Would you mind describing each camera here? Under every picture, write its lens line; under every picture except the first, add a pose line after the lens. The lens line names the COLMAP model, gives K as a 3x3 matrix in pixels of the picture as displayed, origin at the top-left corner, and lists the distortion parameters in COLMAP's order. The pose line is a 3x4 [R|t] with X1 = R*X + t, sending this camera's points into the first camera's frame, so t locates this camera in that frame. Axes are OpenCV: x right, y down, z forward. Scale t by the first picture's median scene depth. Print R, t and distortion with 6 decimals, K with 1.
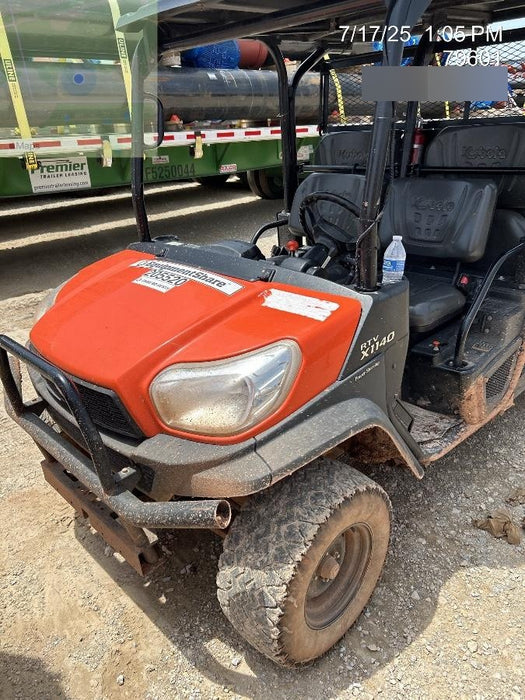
lens RADIAL K [[542.0, 0, 272.2], [0, 542.0, 351.9], [0, 0, 1]] dist [0.042328, -0.047588]
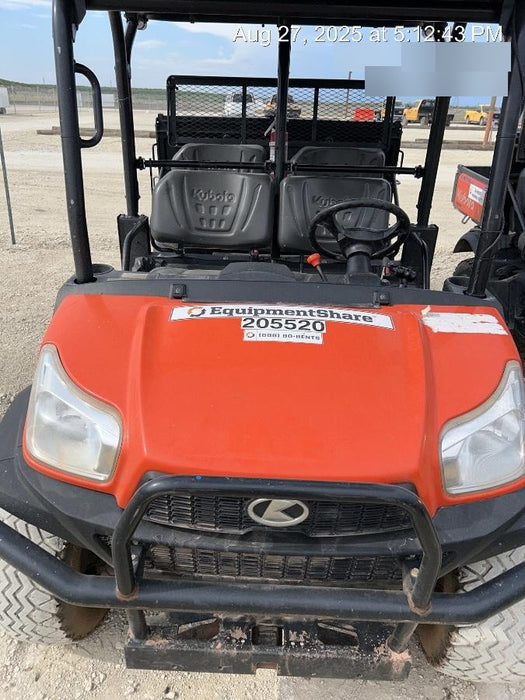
lens RADIAL K [[517.5, 0, 261.5], [0, 517.5, 347.8], [0, 0, 1]] dist [0.034480, -0.041254]
pose [[0.715433, -0.245233, 0.654229, -0.708615], [0.211913, 0.968432, 0.131272, -0.208479], [-0.665769, 0.044723, 0.744816, 0.471316]]
